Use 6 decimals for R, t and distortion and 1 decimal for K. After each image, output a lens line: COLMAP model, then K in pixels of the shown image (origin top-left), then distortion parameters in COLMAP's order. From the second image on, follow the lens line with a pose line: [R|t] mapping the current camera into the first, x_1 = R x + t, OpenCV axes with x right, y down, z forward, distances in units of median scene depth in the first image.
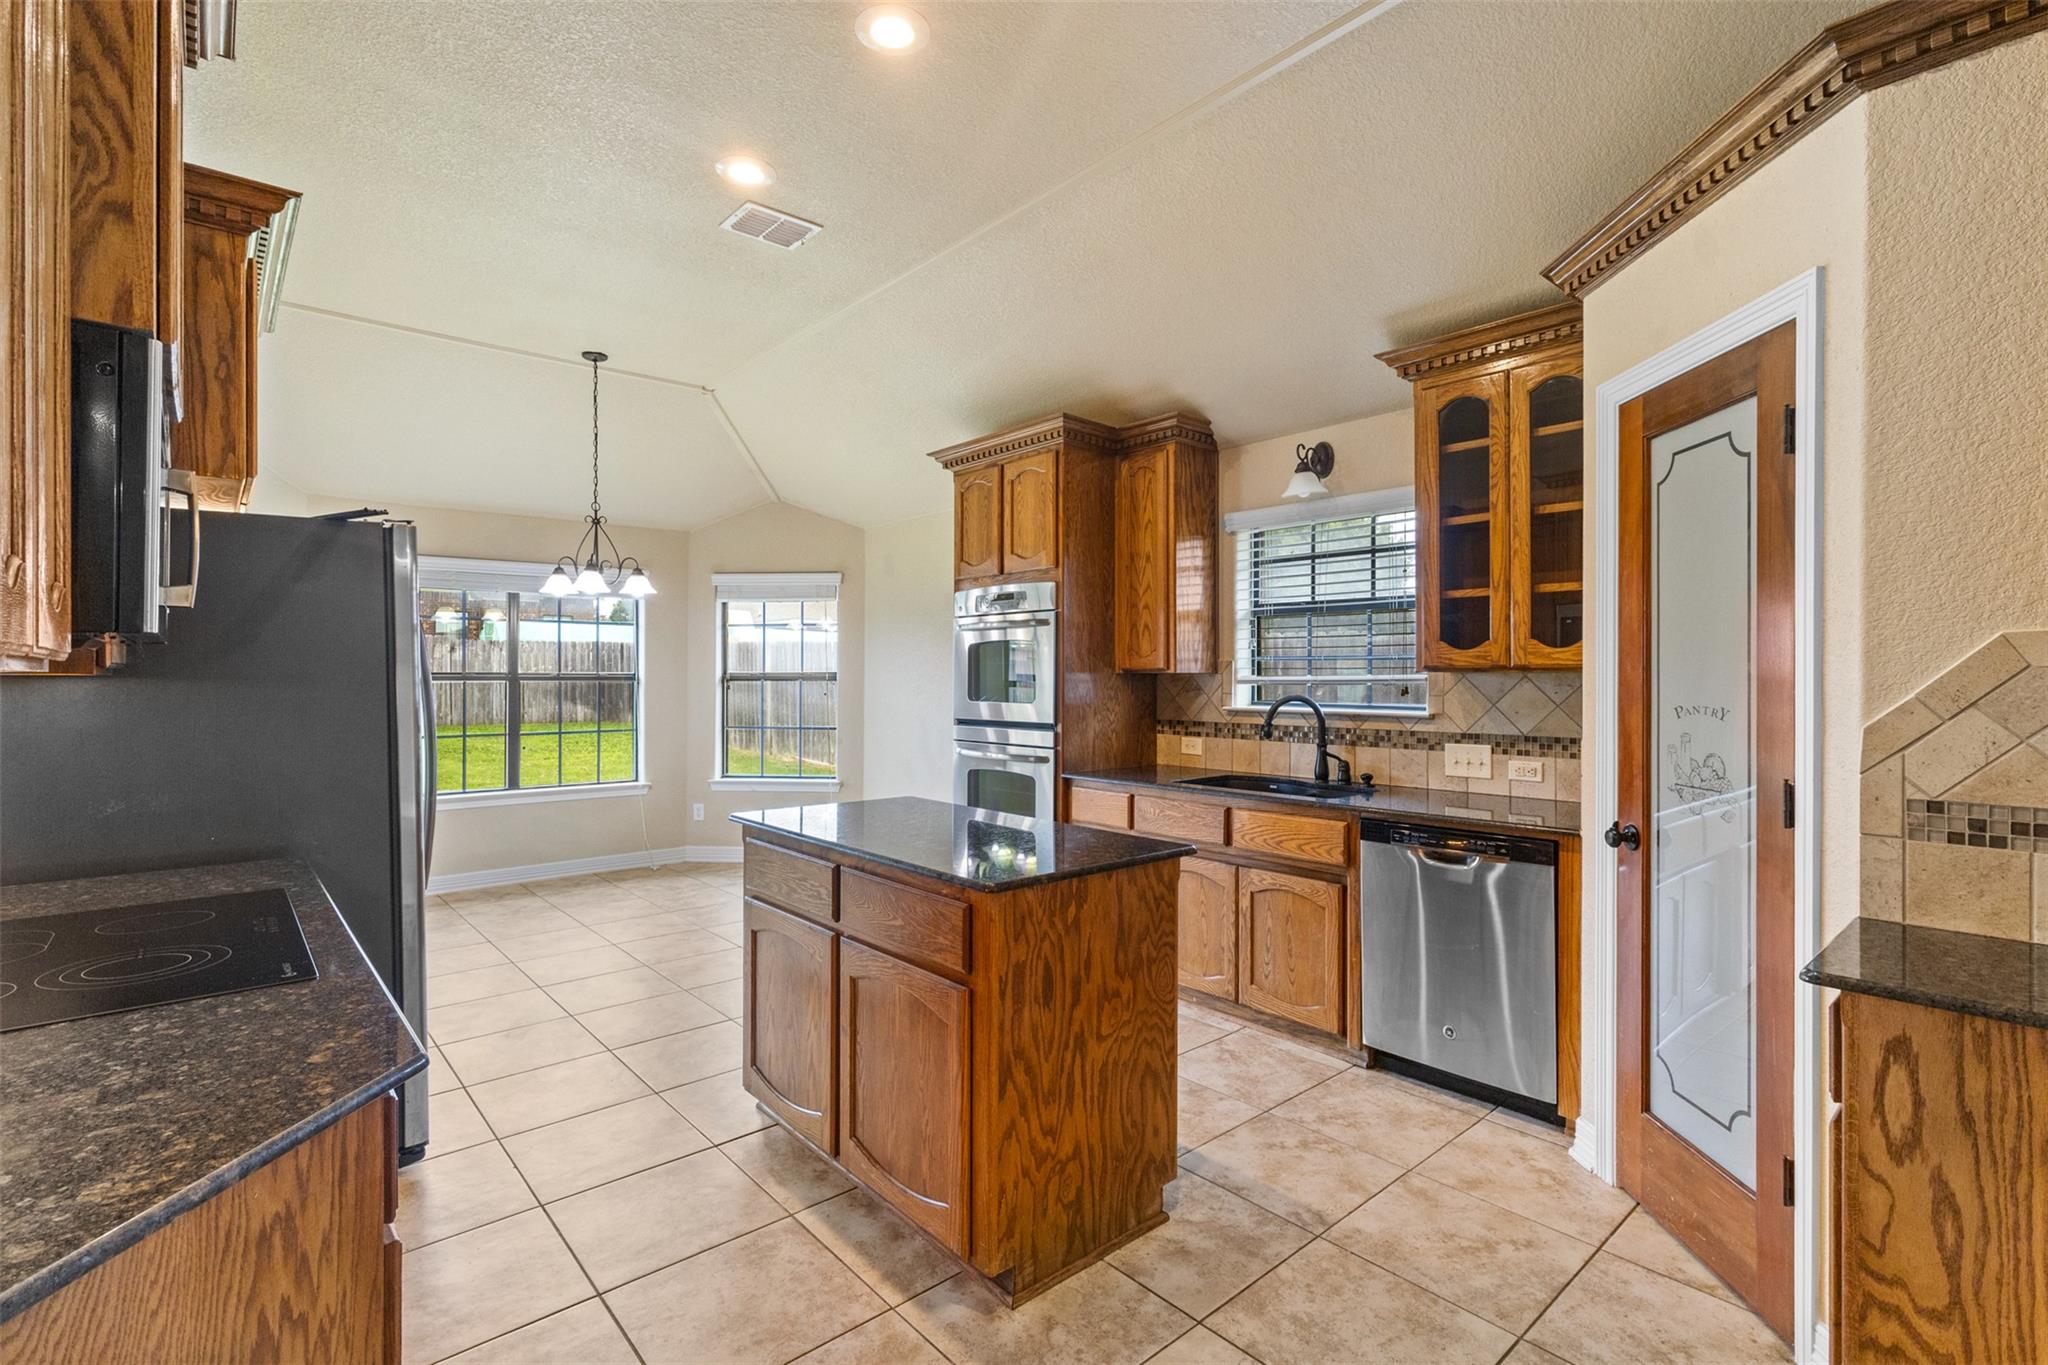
lens RADIAL K [[945.9, 0, 1018.0], [0, 945.9, 676.1], [0, 0, 1]] dist [-0.000584, 0.003057]
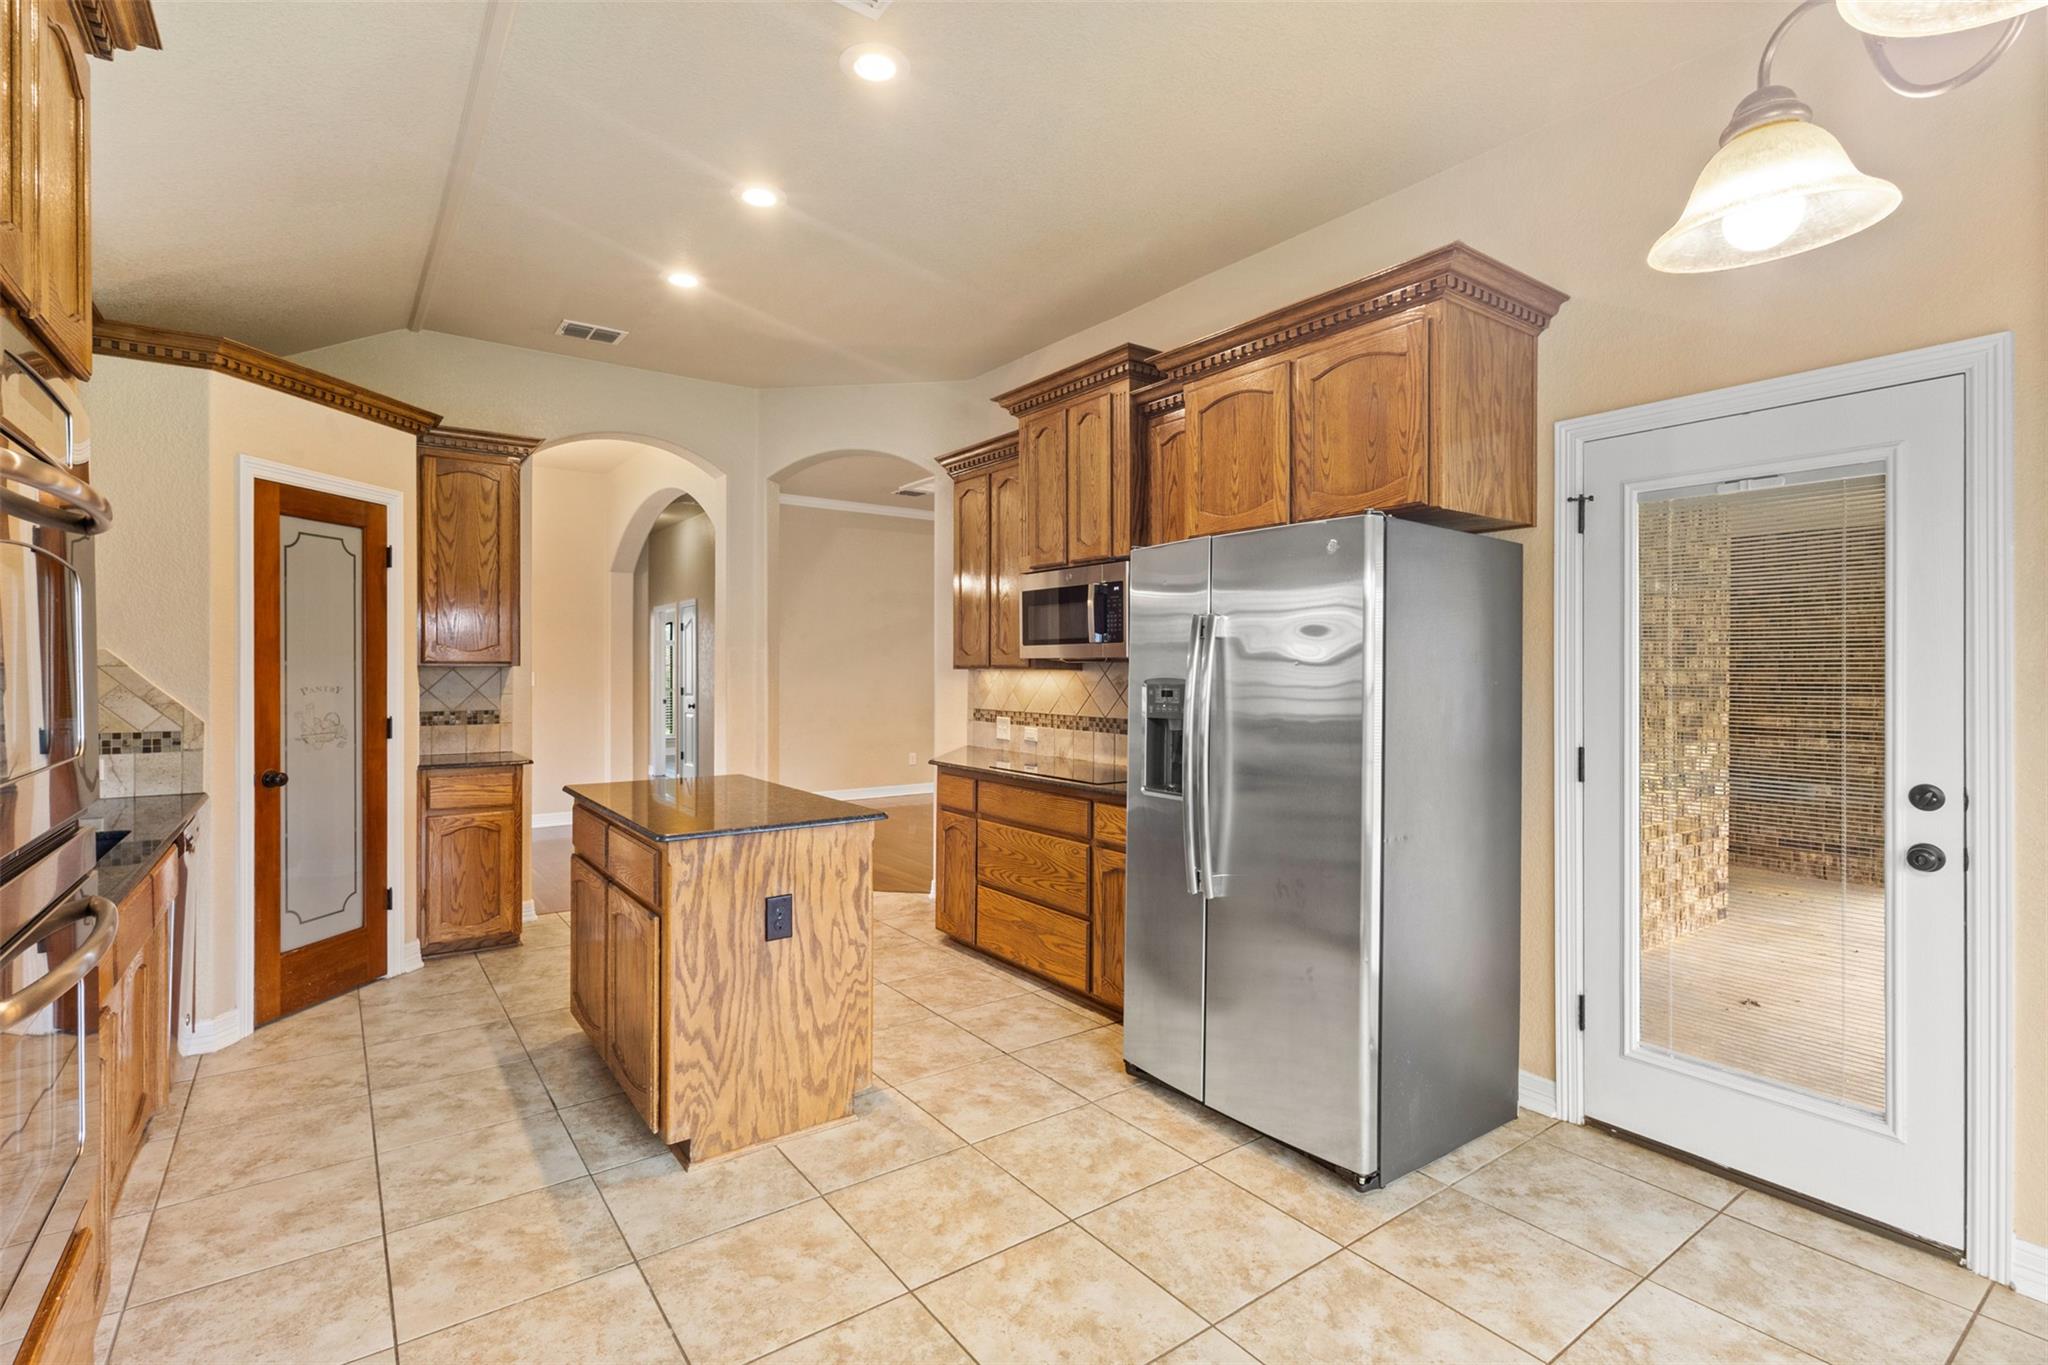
lens RADIAL K [[945.9, 0, 1018.9], [0, 945.9, 671.6], [0, 0, 1]] dist [-0.000584, 0.003057]
pose [[-0.996592, -0.003469, 0.082414, -0.366670], [-0.003109, 0.999985, 0.004490, -0.003985], [-0.082428, 0.004218, -0.996588, 1.373157]]
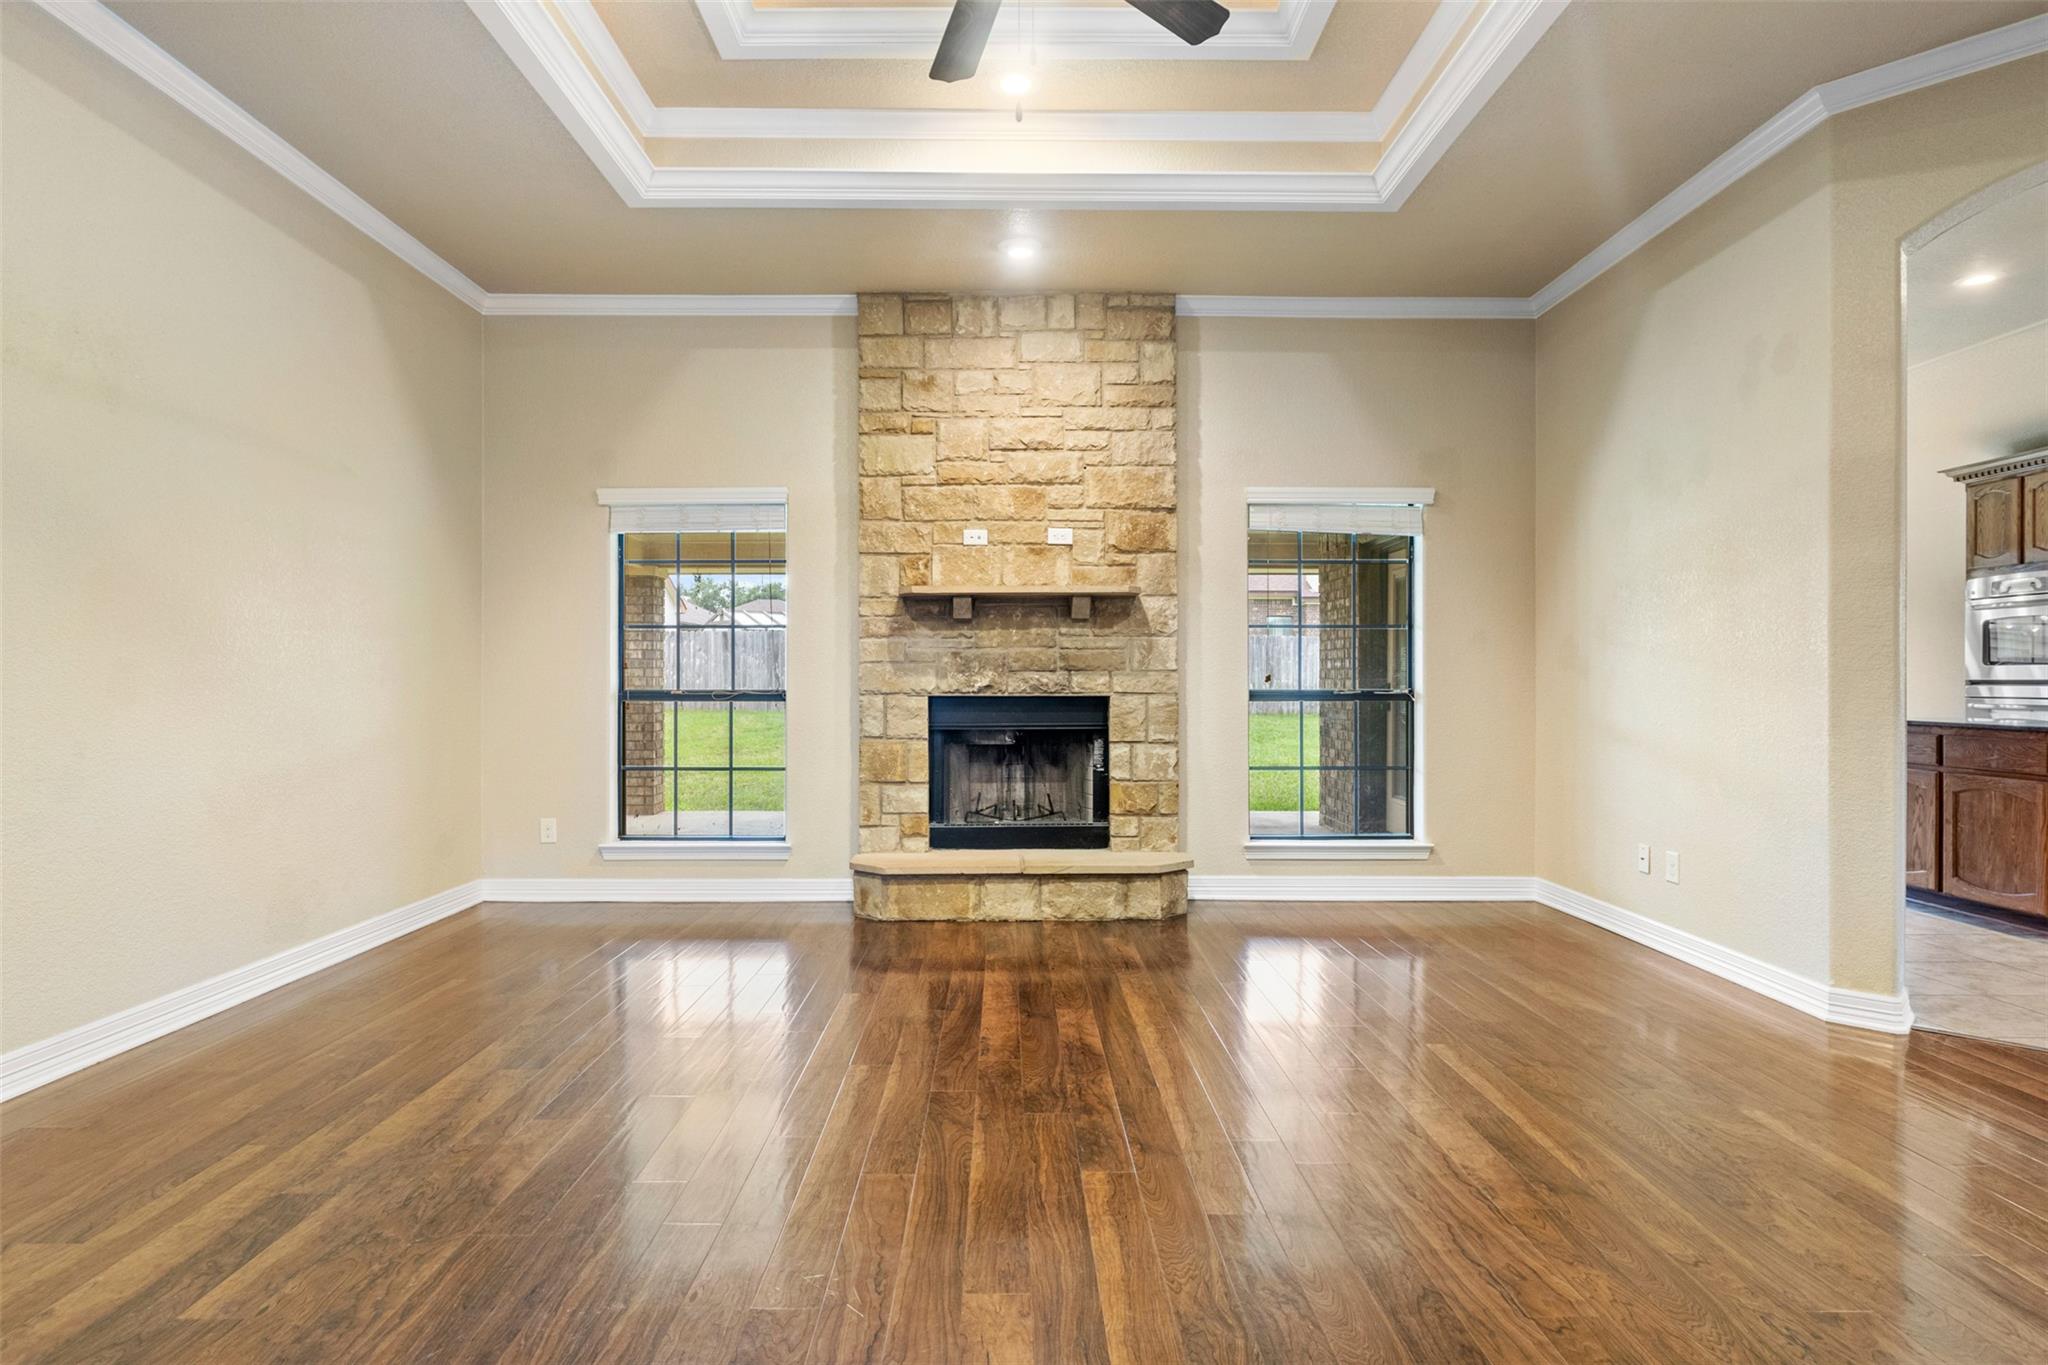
lens RADIAL K [[1076.3, 0, 1008.1], [0, 1076.3, 686.0], [0, 0, 1]] dist [-0.001874, -0.001060]
pose [[0.759861, 0.002286, -0.650082, -0.123311], [-0.001663, 0.999997, 0.001572, 0.060410], [0.650084, -0.000114, 0.759862, -1.051909]]
